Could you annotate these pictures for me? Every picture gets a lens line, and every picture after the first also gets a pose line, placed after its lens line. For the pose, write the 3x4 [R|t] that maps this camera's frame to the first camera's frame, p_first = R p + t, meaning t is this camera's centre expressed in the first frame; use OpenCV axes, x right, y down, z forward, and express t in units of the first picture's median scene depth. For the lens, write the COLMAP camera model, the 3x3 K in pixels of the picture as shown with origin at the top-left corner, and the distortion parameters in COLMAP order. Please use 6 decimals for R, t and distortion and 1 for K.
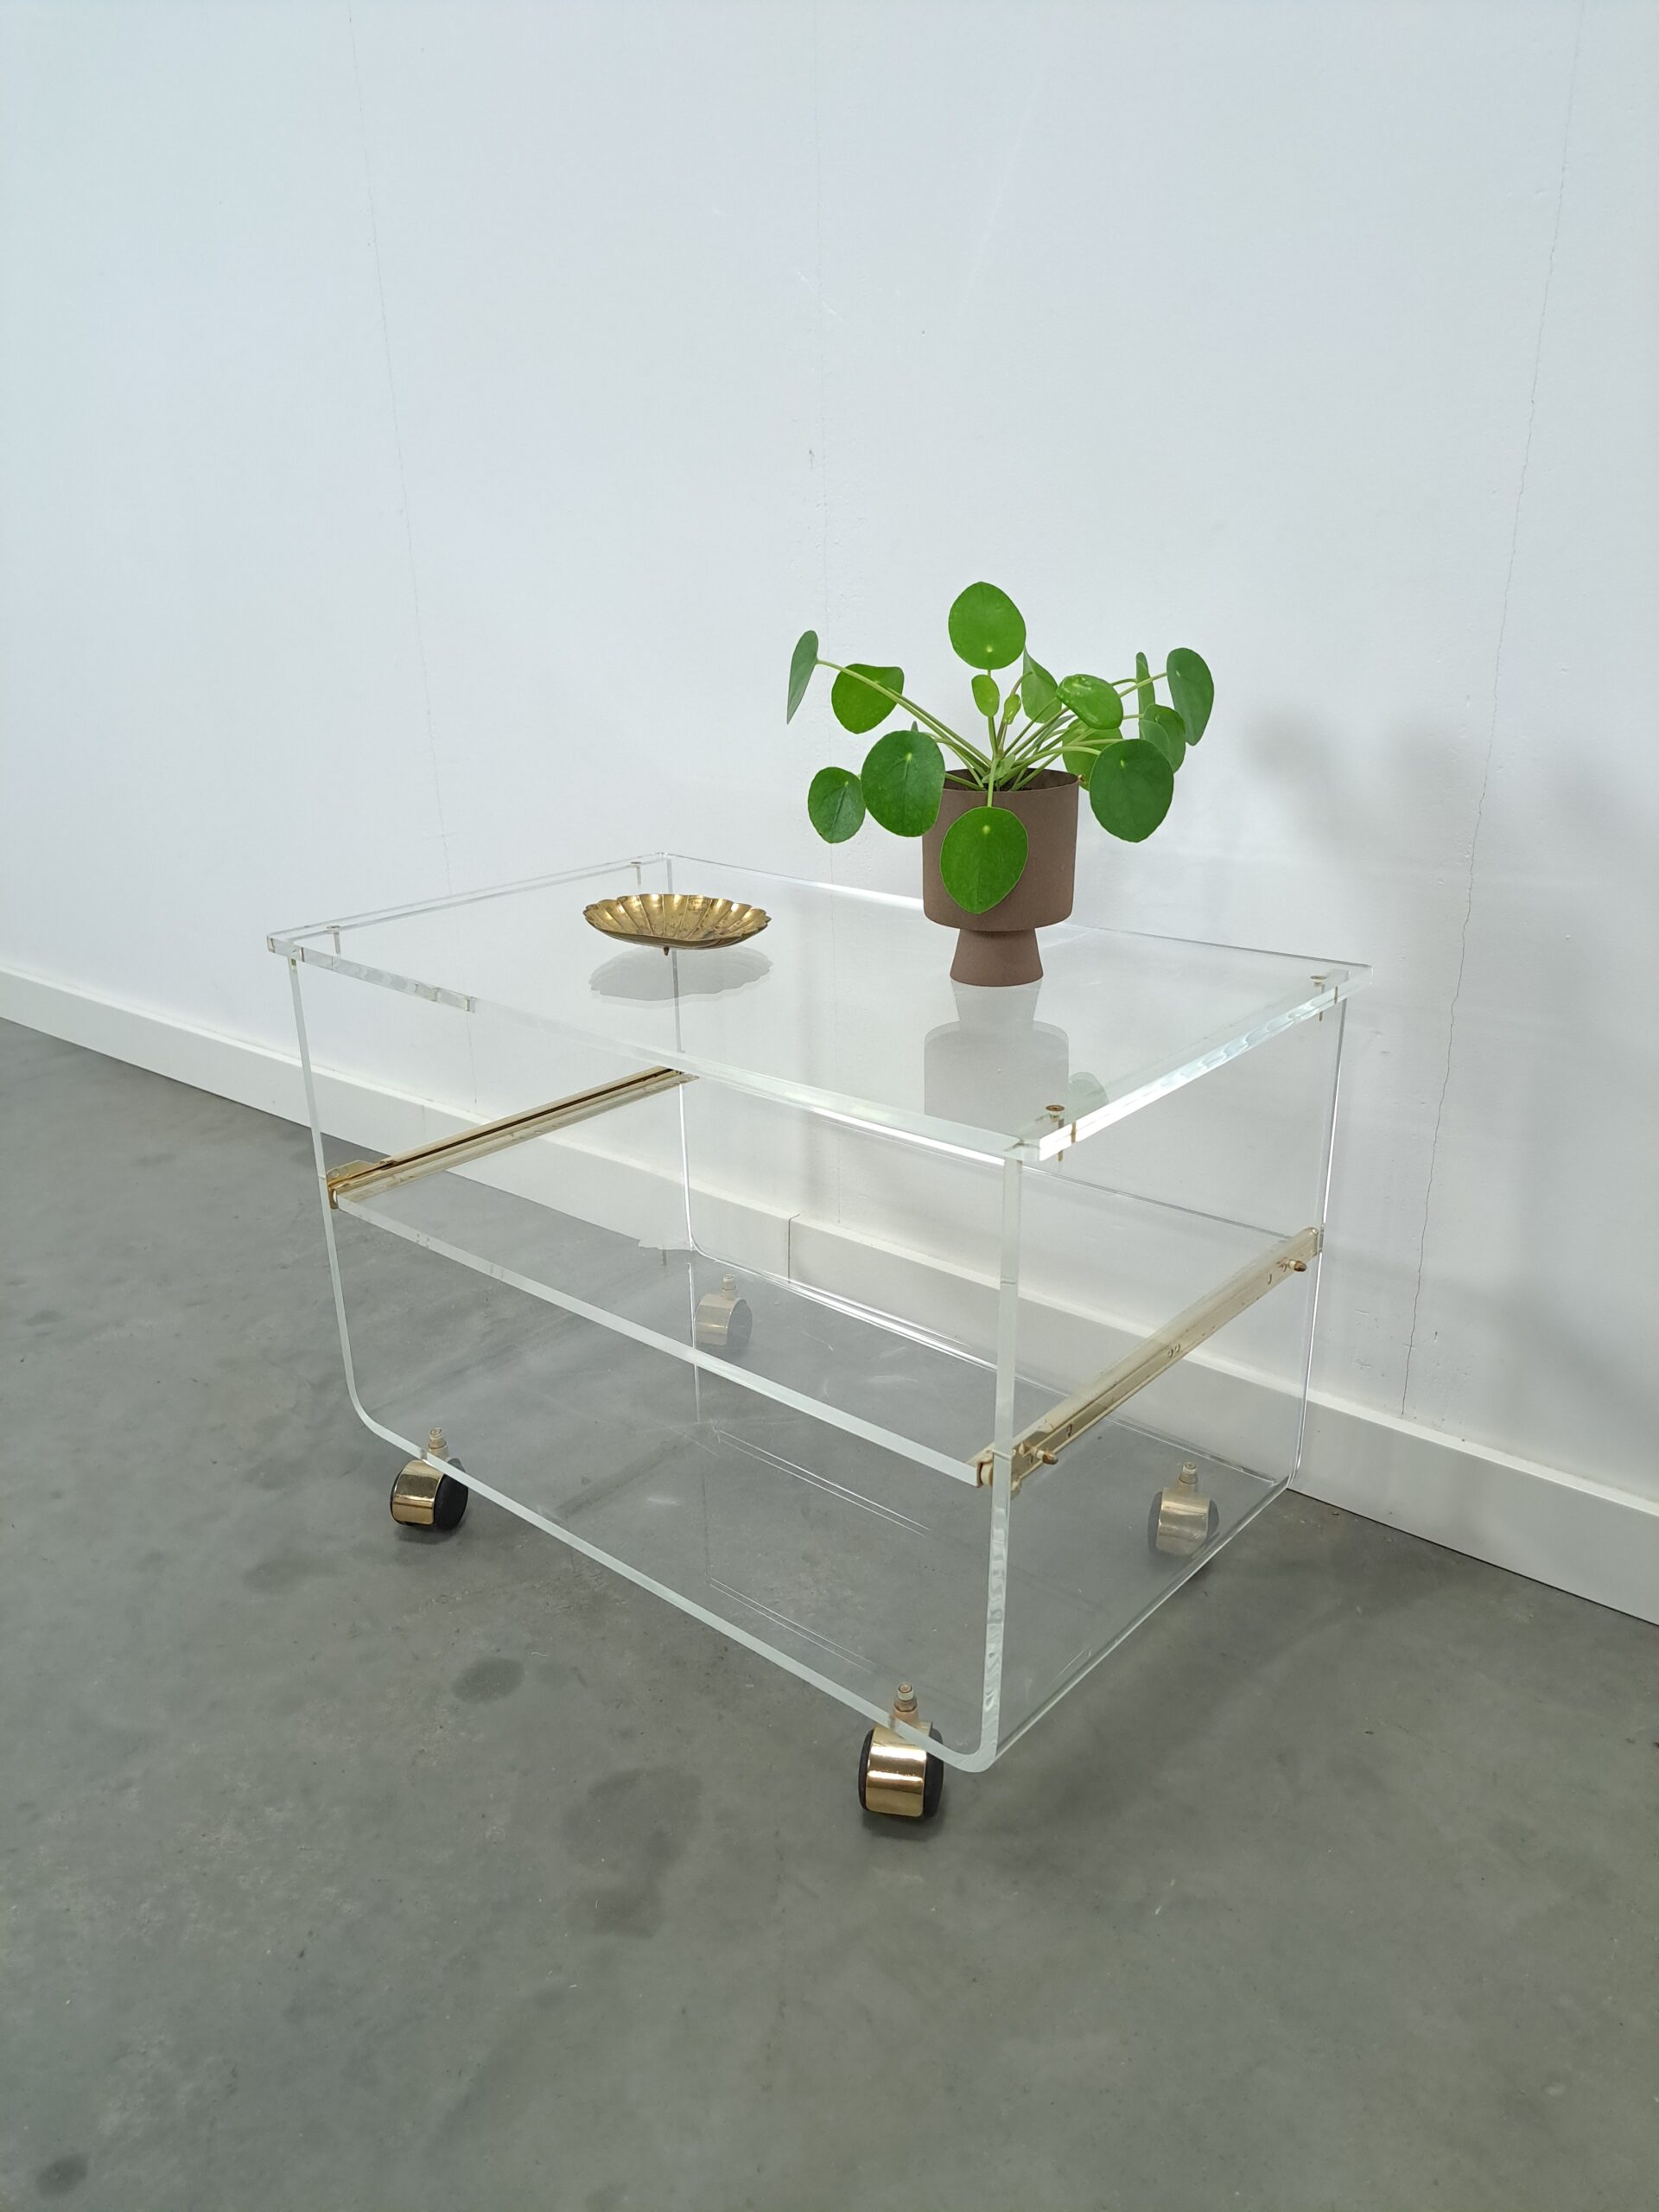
lens RADIAL K [[1650.1, 0, 829.5], [0, 1650.1, 1106.0], [0, 0, 1]] dist [0.024931, -0.006043]
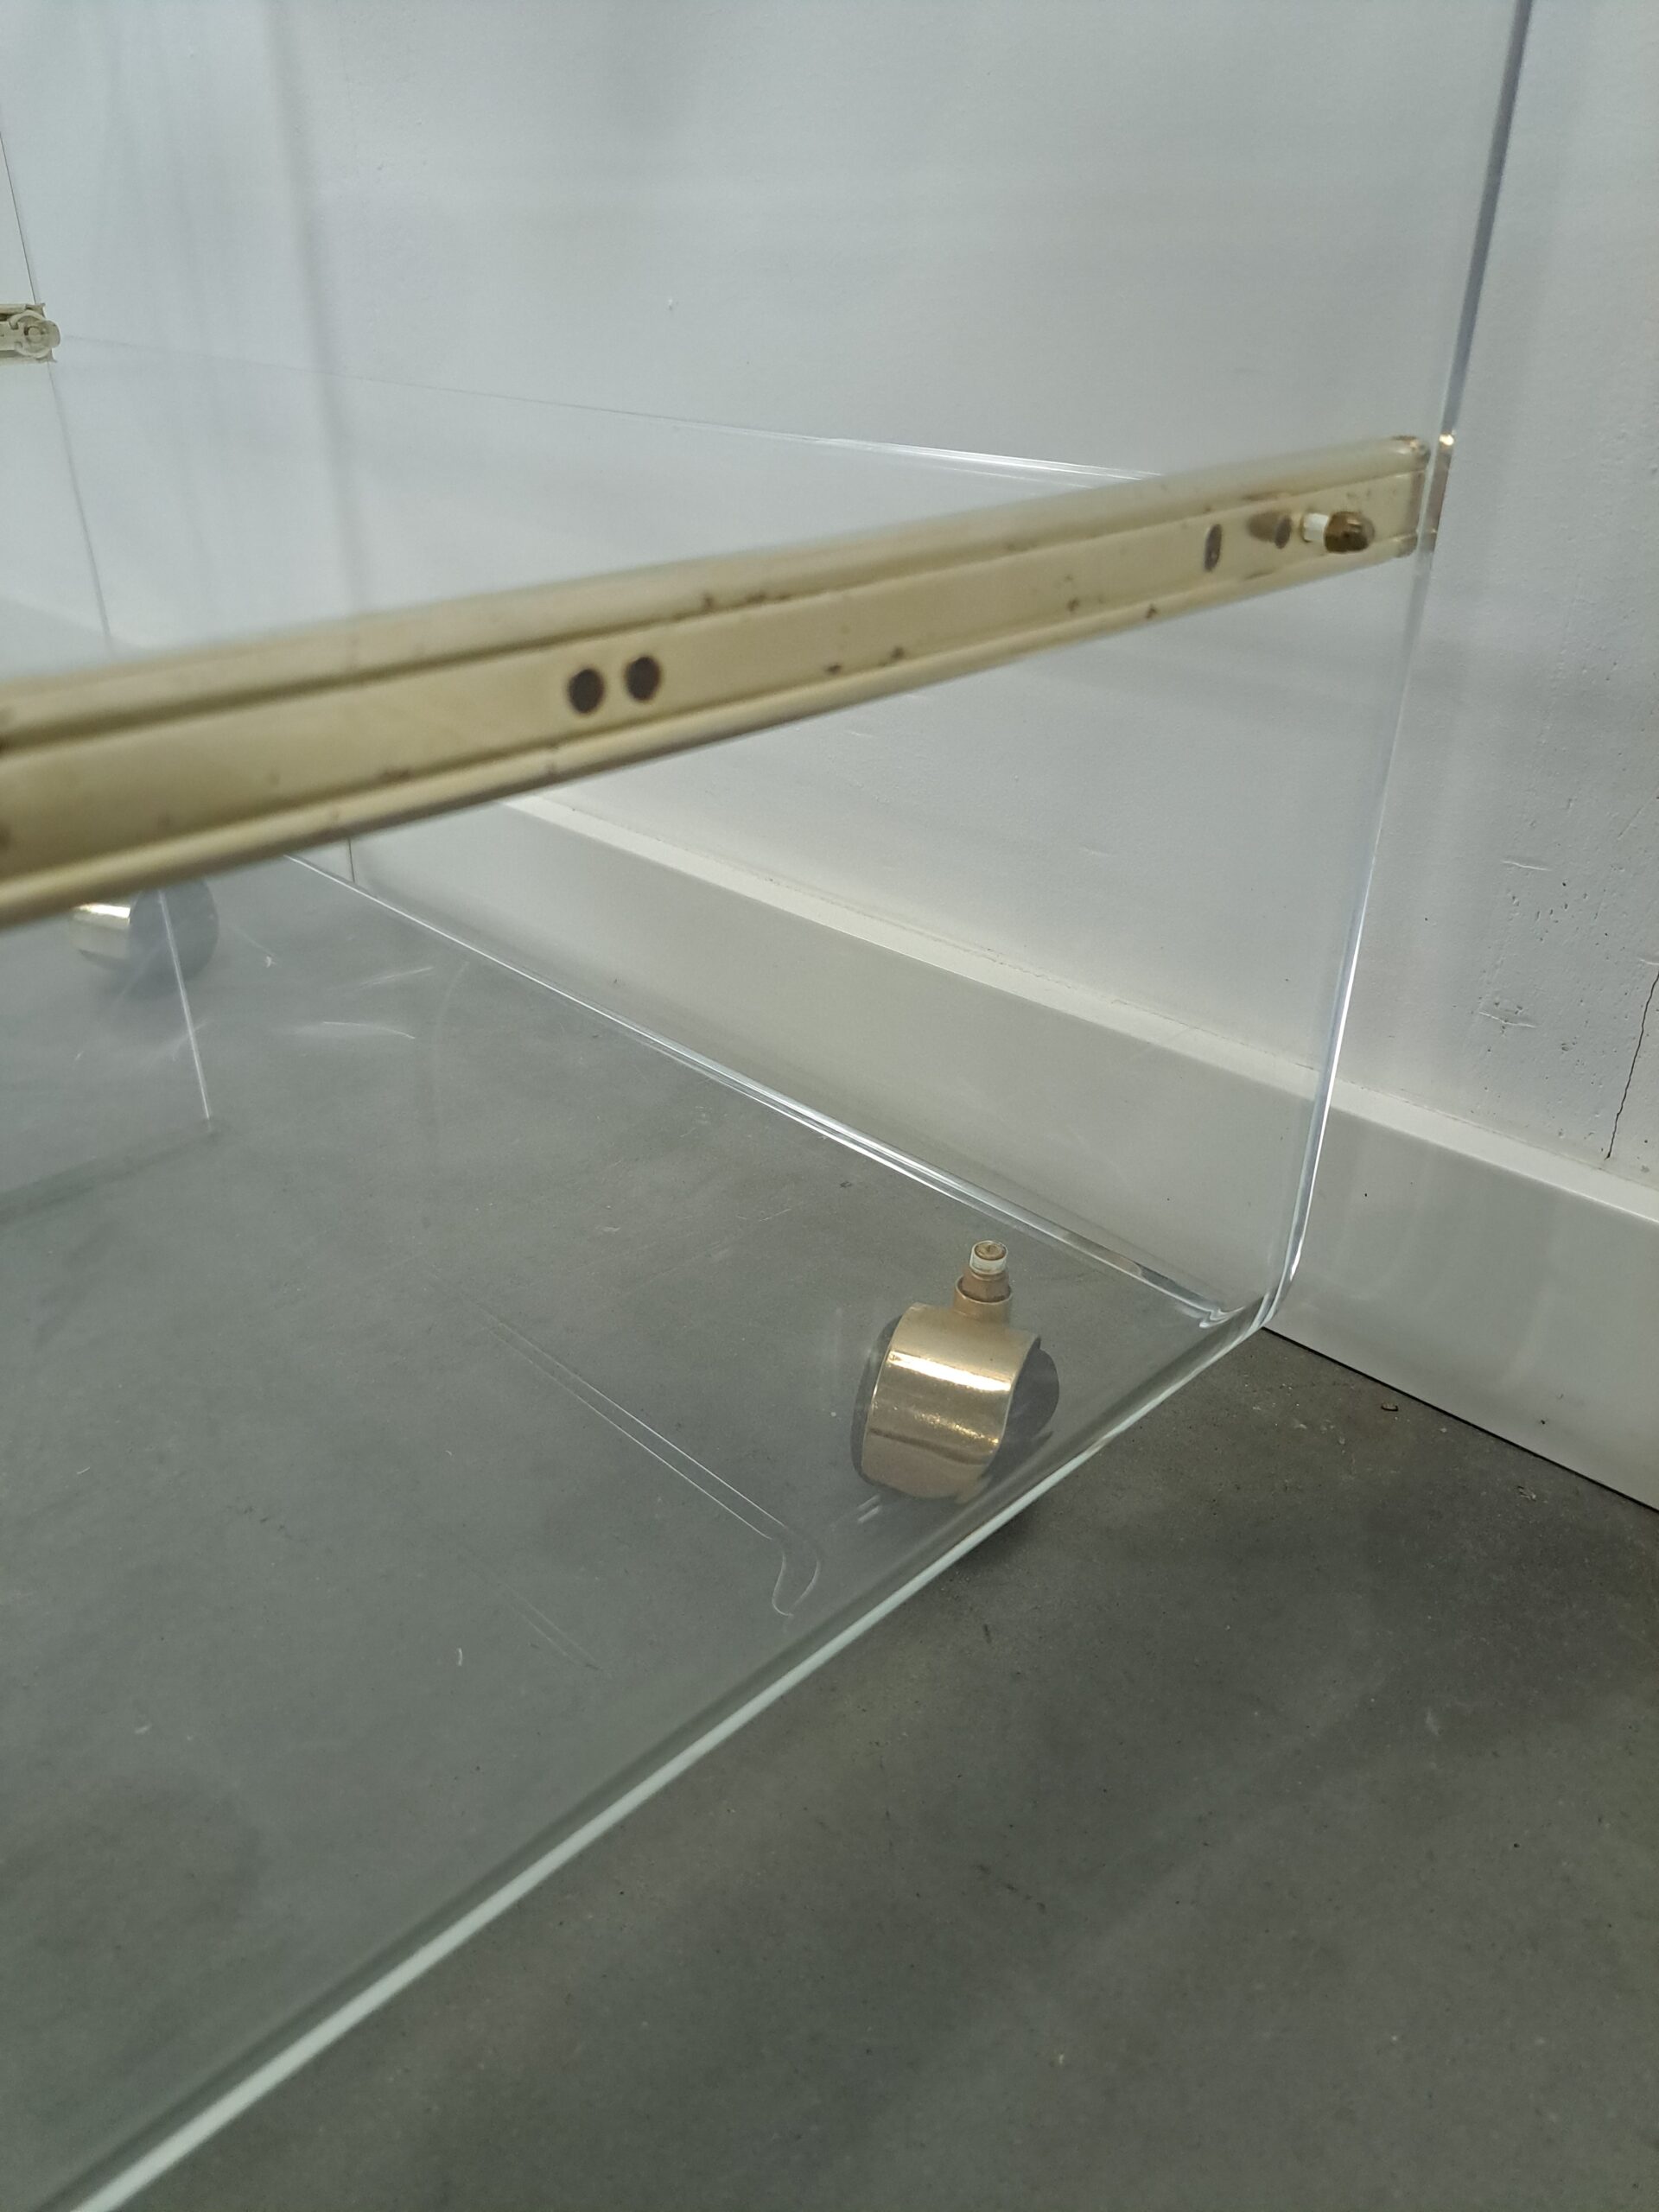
lens RADIAL K [[1633.0, 0, 841.9], [0, 1633.0, 1107.4], [0, 0, 1]] dist [0.017212, -0.003464]
pose [[0.998071, 0.047421, -0.040078, 0.221907], [-0.041005, 0.988134, 0.148018, 0.150443], [0.046622, -0.146089, 0.988172, 0.729973]]
